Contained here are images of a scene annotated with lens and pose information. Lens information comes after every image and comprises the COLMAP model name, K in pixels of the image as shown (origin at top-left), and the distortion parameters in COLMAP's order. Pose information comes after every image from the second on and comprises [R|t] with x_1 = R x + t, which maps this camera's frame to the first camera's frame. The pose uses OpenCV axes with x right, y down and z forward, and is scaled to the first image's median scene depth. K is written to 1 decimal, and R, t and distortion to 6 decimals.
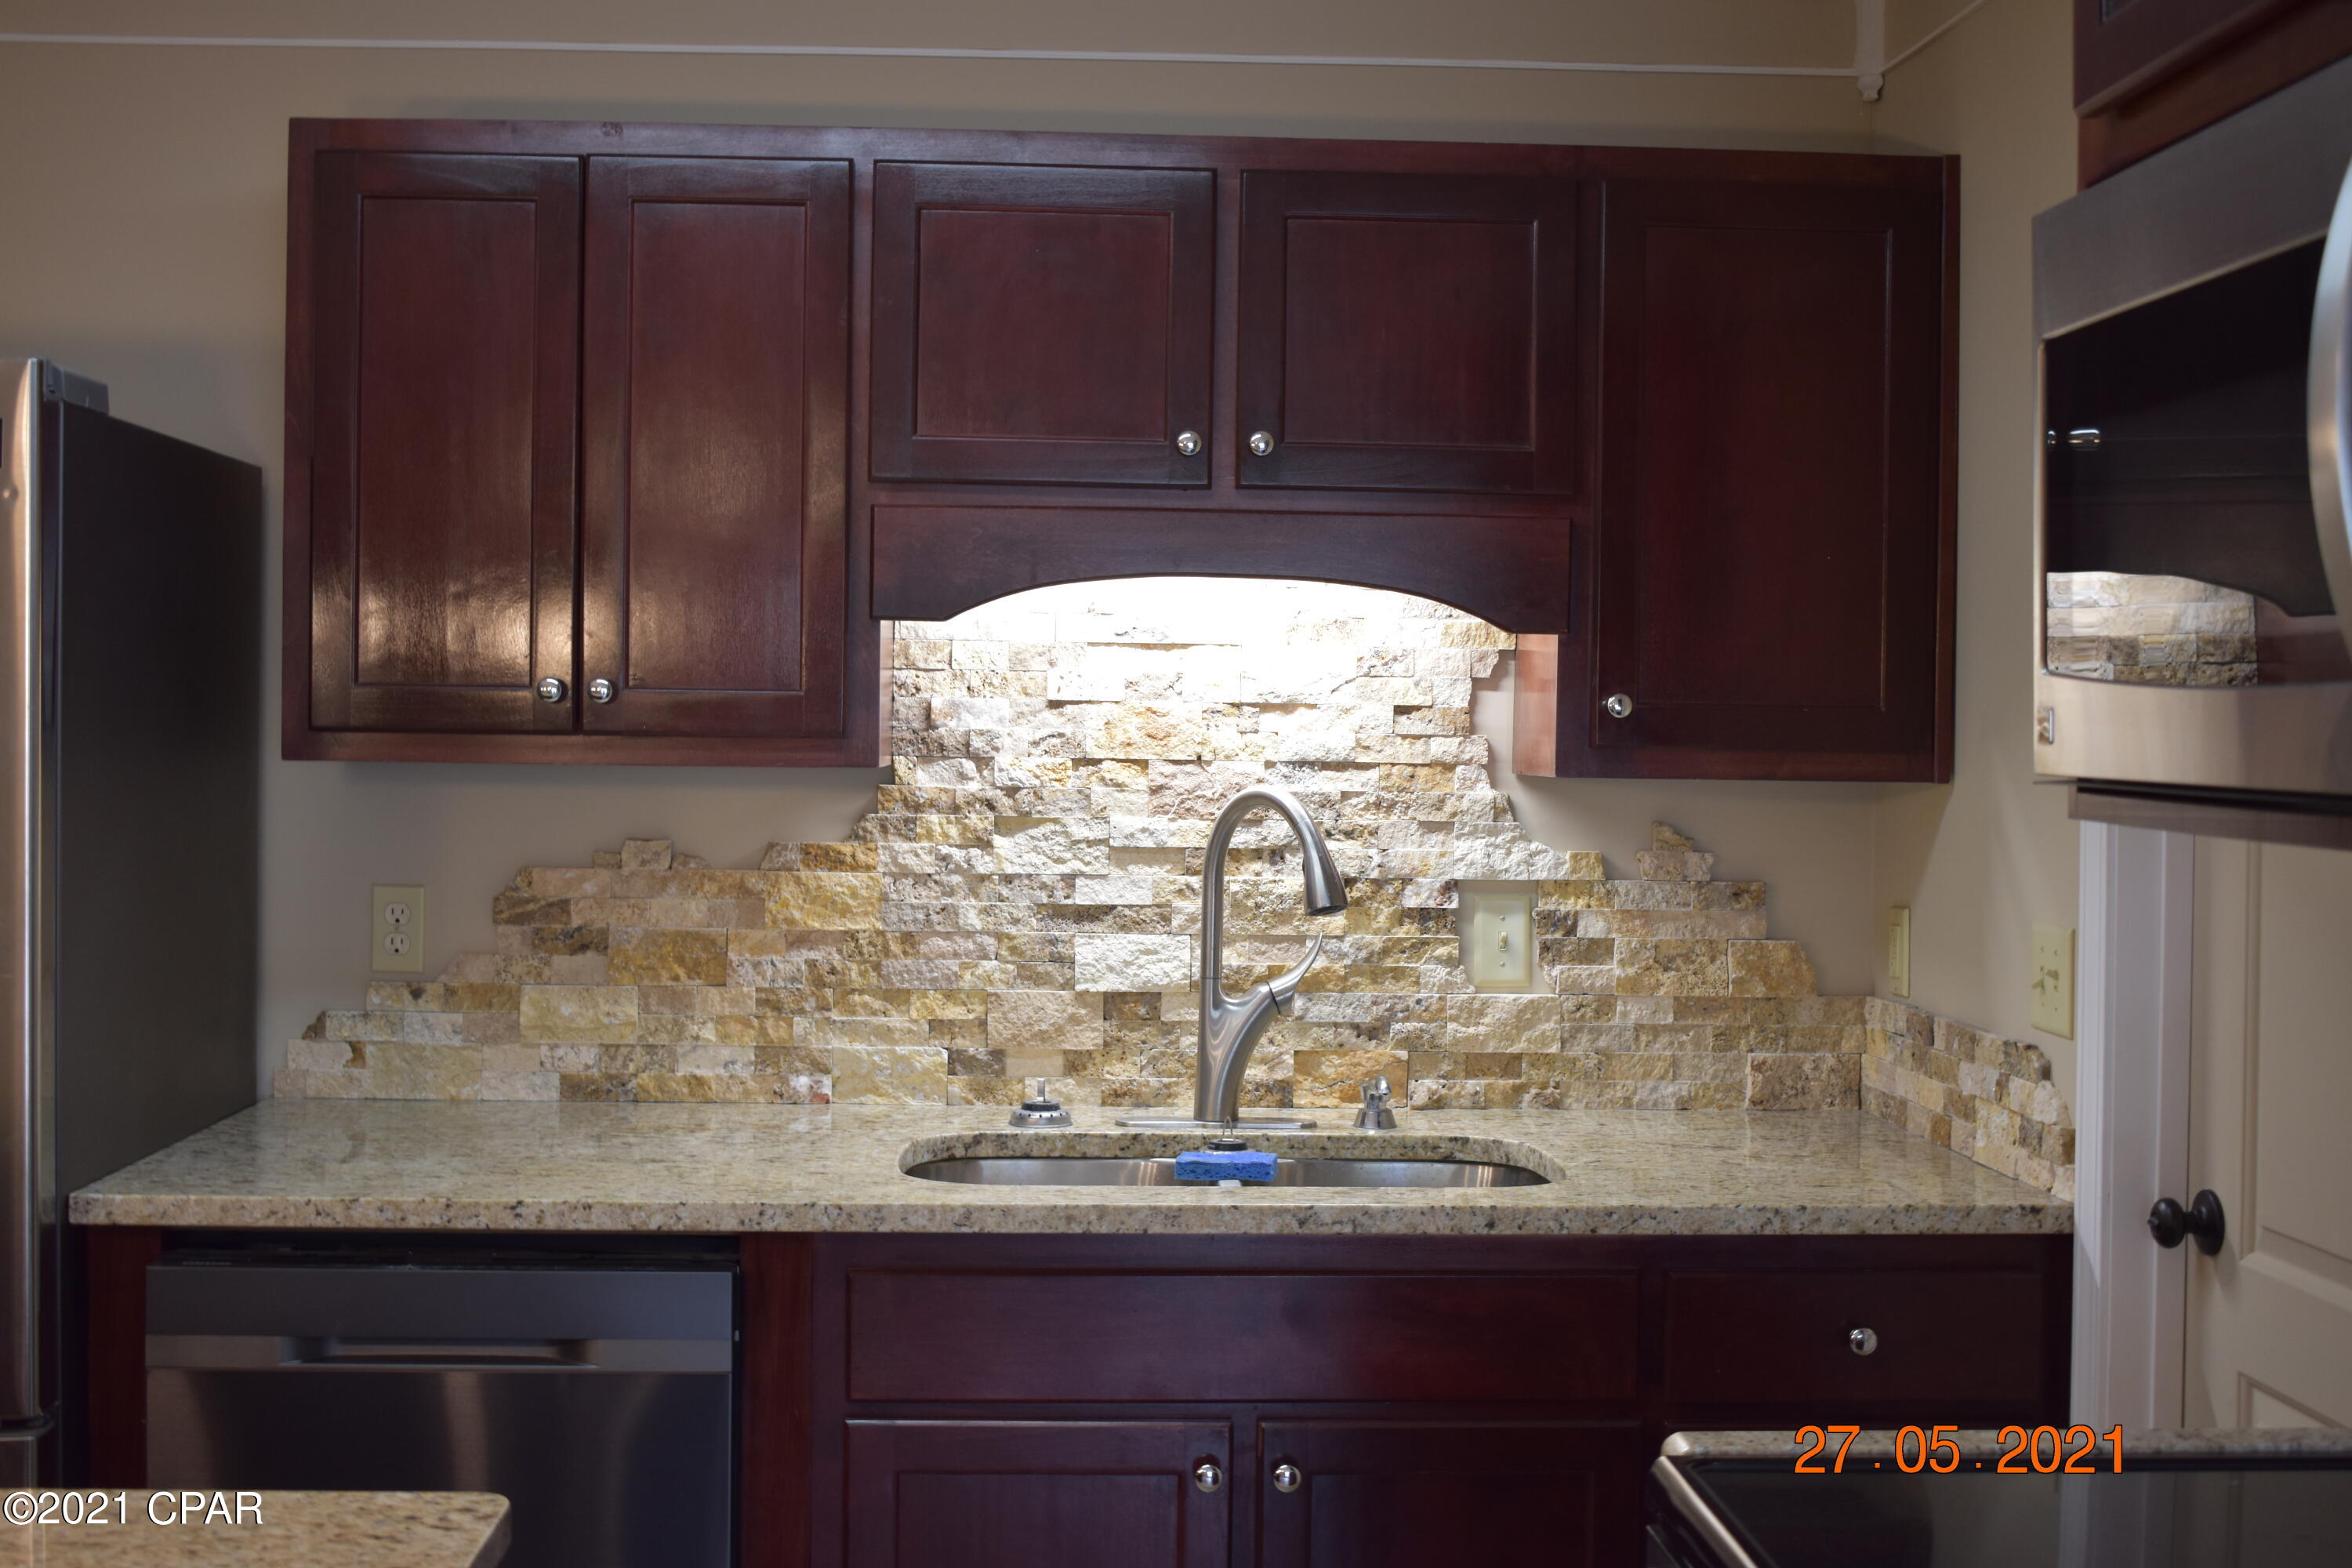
lens RADIAL K [[2789.9, 0, 1170.3], [0, 2789.9, 781.5], [0, 0, 1]] dist [-0.054231, -0.000320]
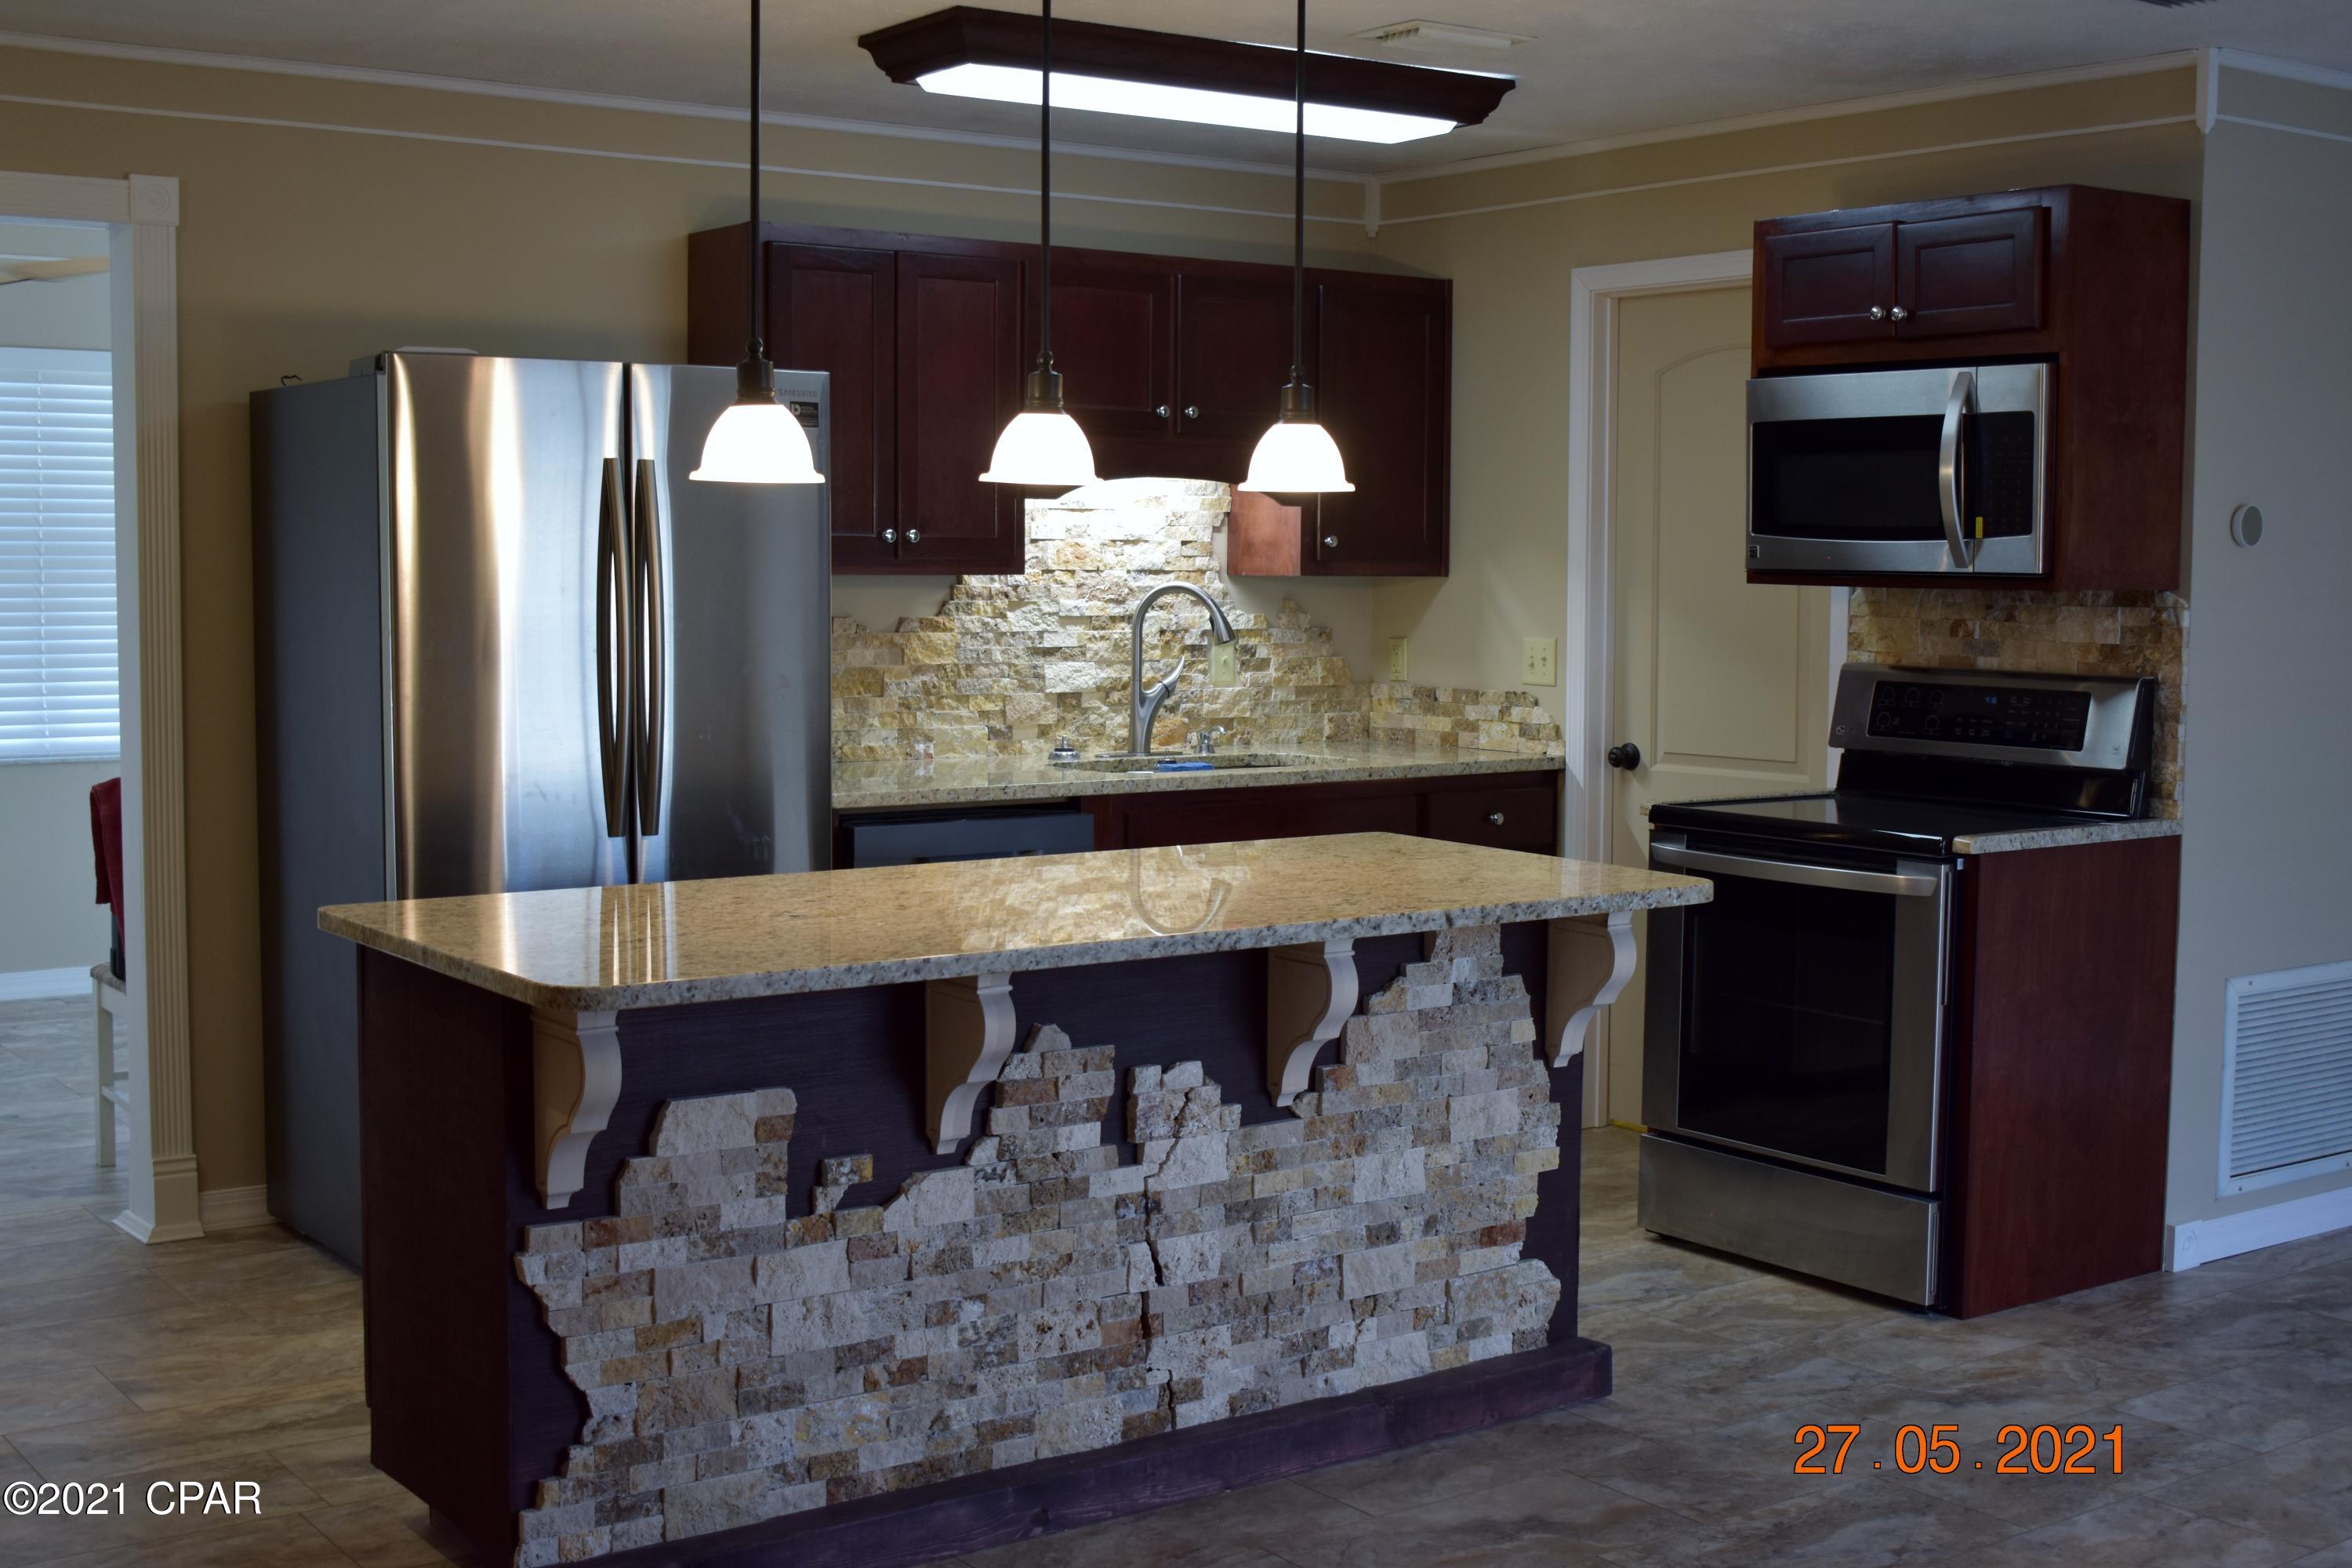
lens RADIAL K [[2789.9, 0, 1170.3], [0, 2789.9, 781.5], [0, 0, 1]] dist [-0.054231, -0.000320]
pose [[0.839203, -0.051833, 0.541342, -0.997120], [0.015258, 0.997300, 0.071838, 0.000450], [-0.543604, -0.052027, 0.837728, -0.638976]]
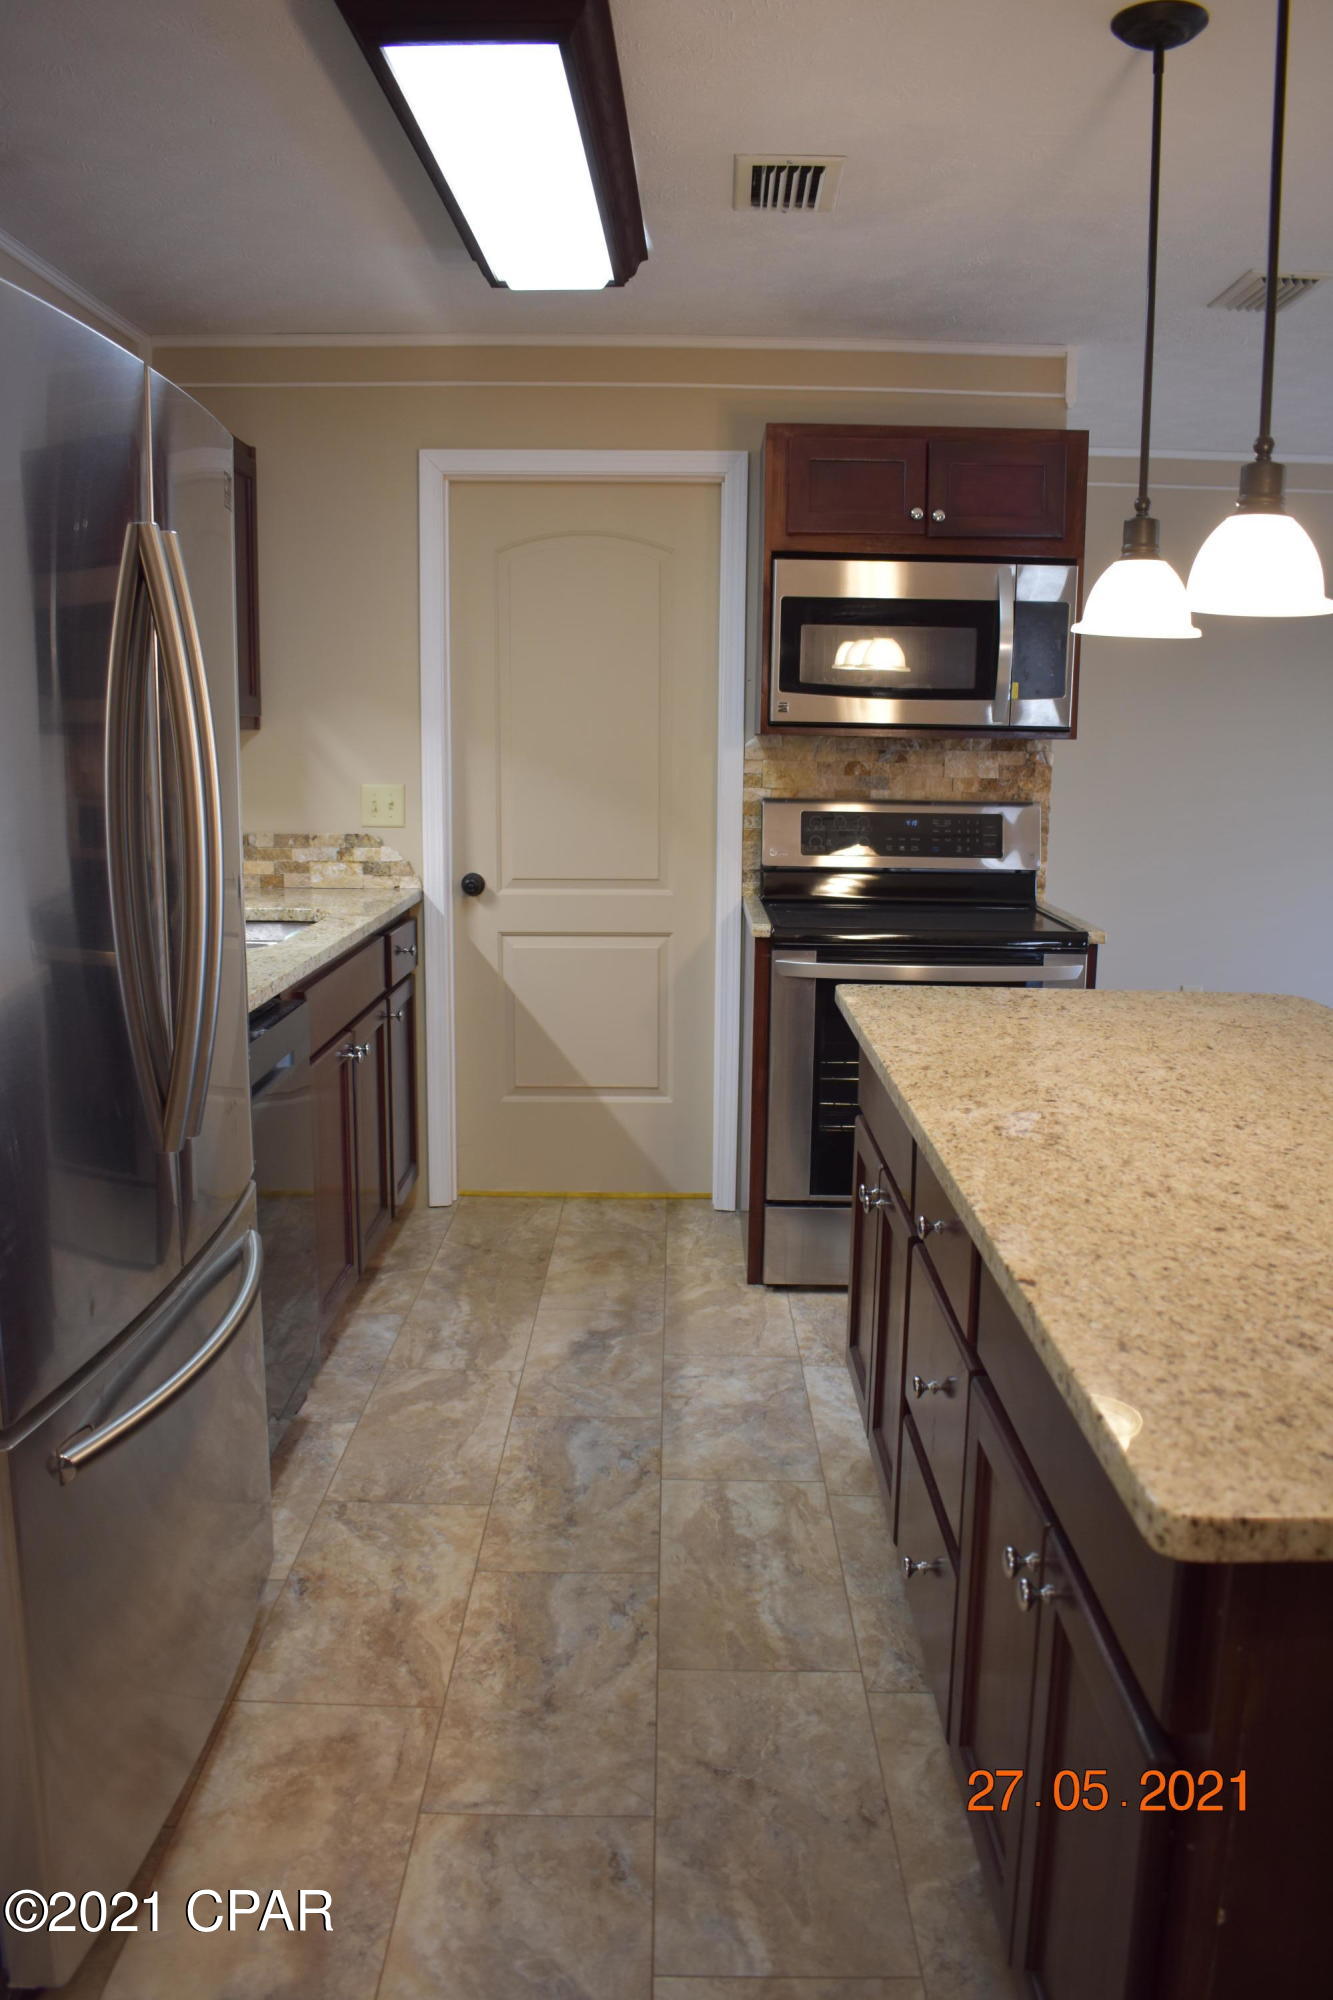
lens RADIAL K [[1672.7, 0, 643.3], [0, 1672.7, 1027.0], [0, 0, 1]] dist [-0.111586, 0.139913]
pose [[0.064872, -0.186219, 0.980364, -1.016491], [0.010389, 0.982506, 0.185938, -0.009164], [-0.997840, -0.001877, 0.065671, 0.559916]]
